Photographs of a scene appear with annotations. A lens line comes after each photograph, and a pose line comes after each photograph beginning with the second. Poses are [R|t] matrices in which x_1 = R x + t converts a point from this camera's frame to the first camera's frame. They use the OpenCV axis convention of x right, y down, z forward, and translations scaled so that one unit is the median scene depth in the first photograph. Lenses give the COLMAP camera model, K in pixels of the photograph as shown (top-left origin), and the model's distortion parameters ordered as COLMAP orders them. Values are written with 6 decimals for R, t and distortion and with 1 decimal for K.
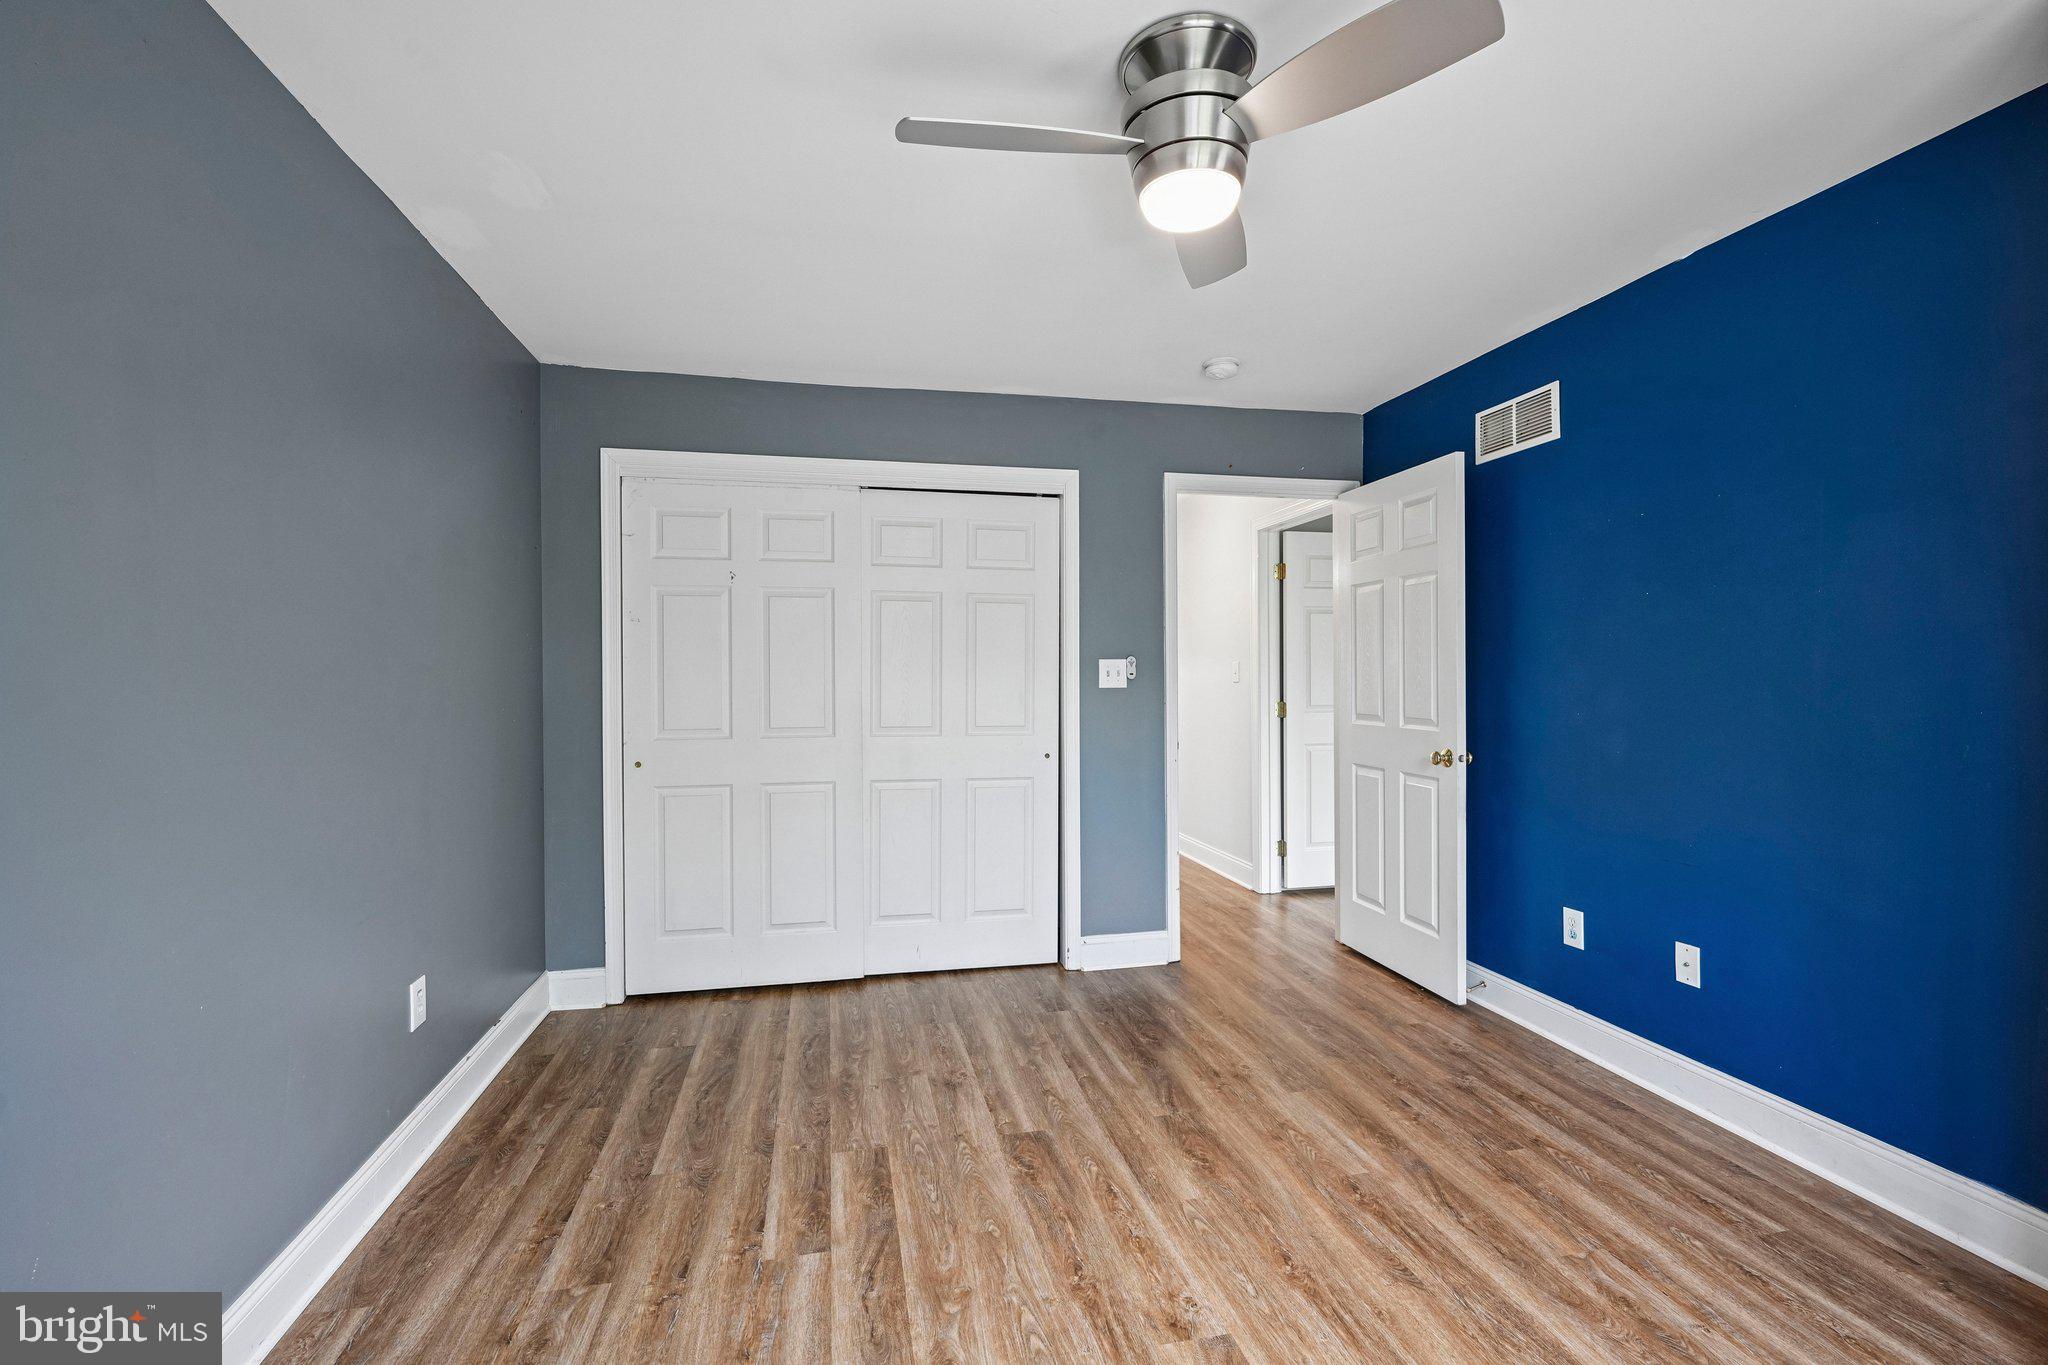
lens RADIAL K [[899.1, 0, 1006.8], [0, 899.1, 676.7], [0, 0, 1]] dist [0.000309, -0.000230]
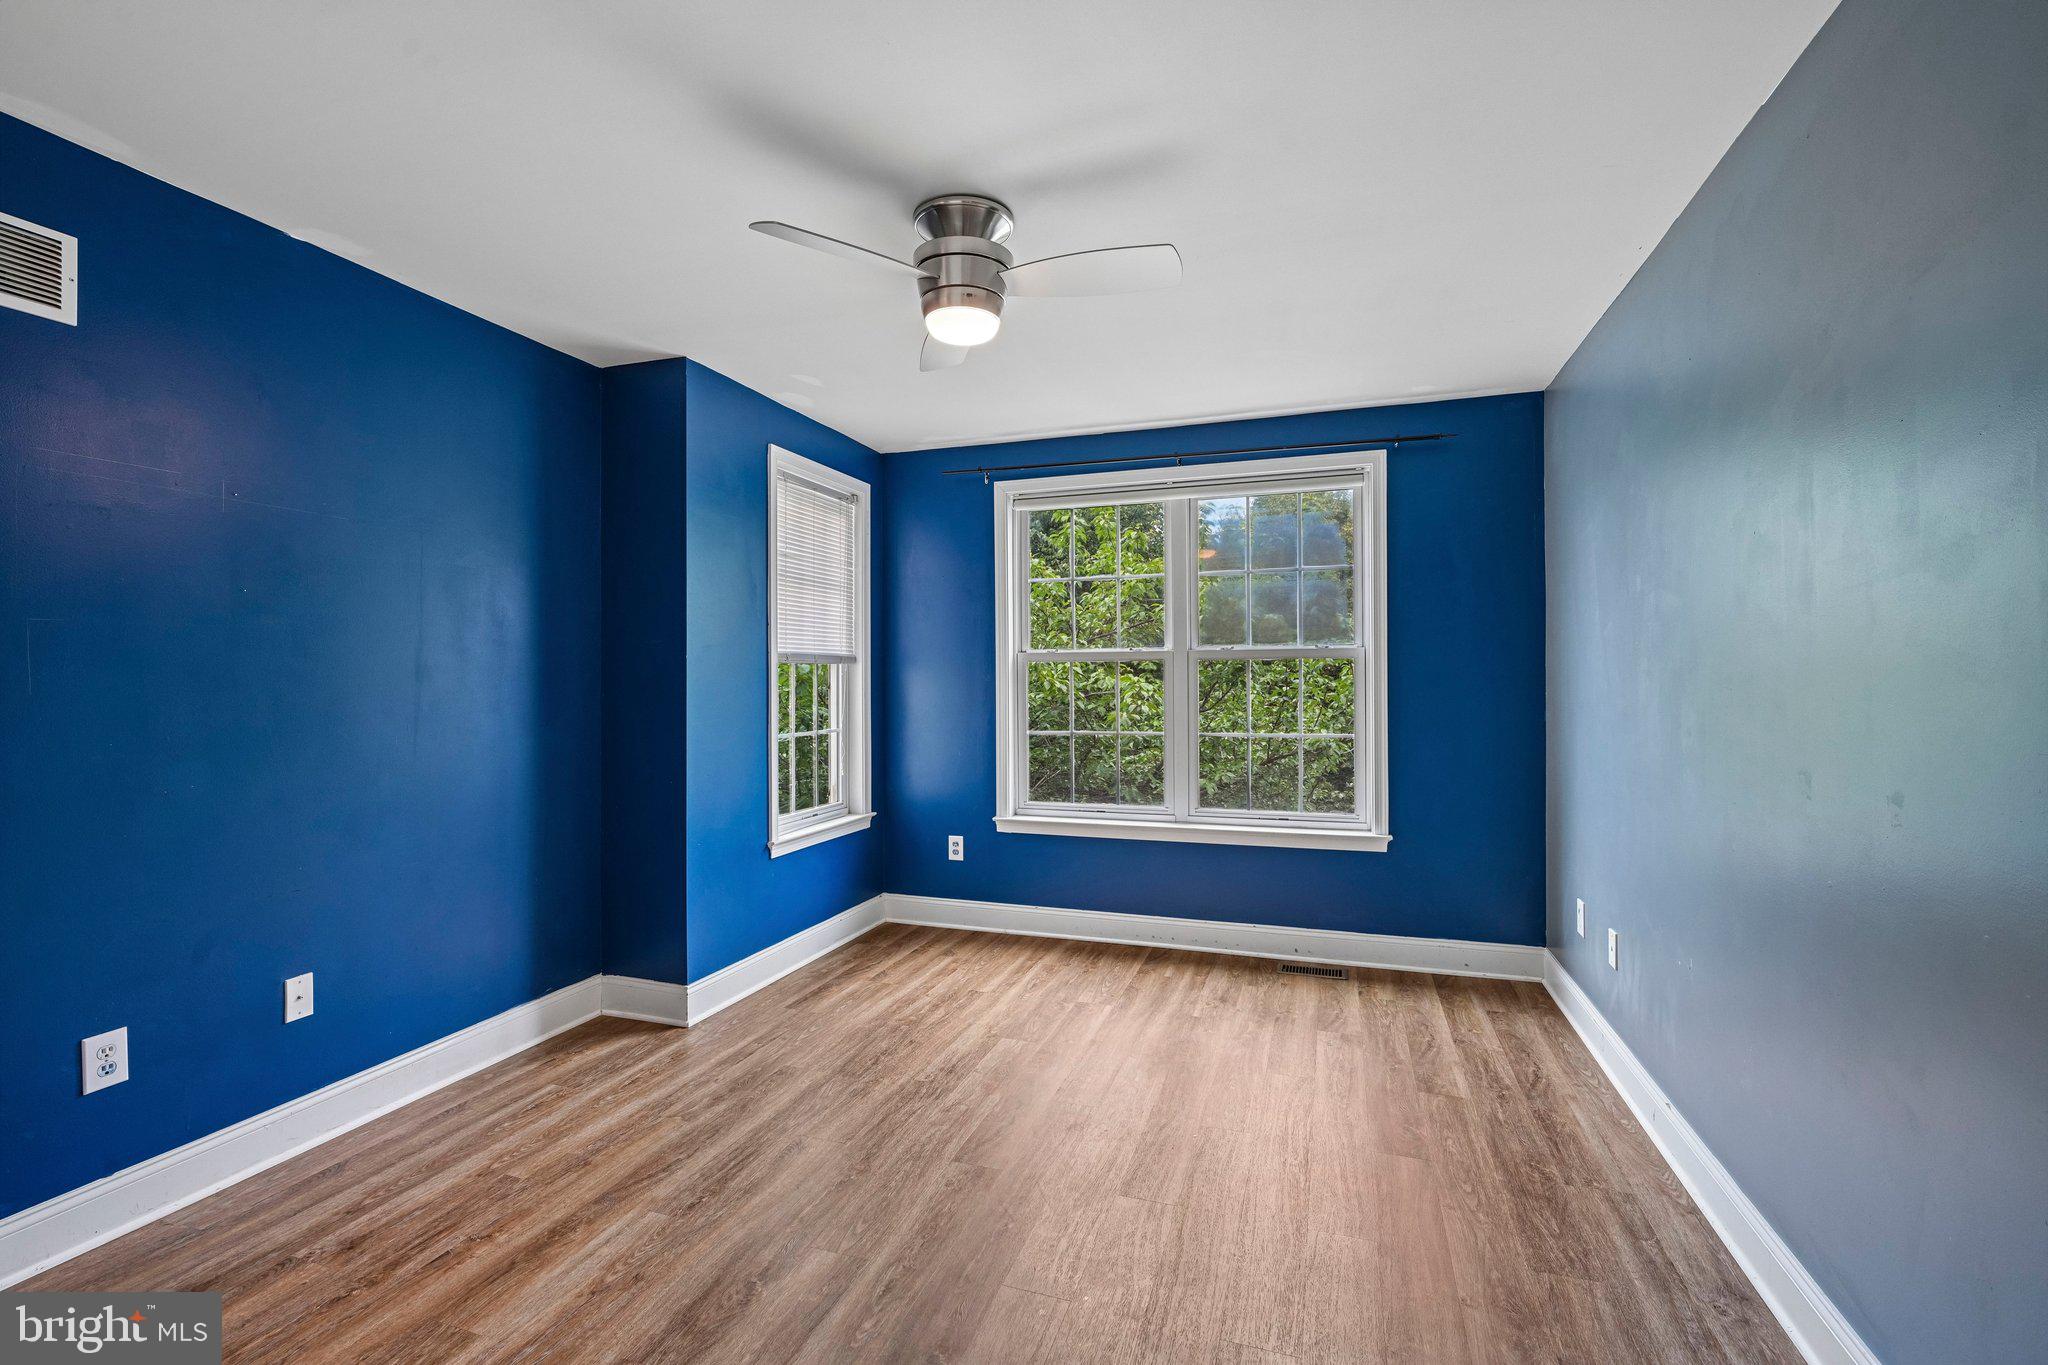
lens RADIAL K [[899.1, 0, 1046.2], [0, 899.1, 675.8], [0, 0, 1]] dist [0.000309, -0.000230]
pose [[-0.870356, 0.010335, 0.492314, -0.418264], [0.012487, 0.999921, 0.001084, -0.003536], [-0.492265, 0.007091, -0.870417, 1.589615]]
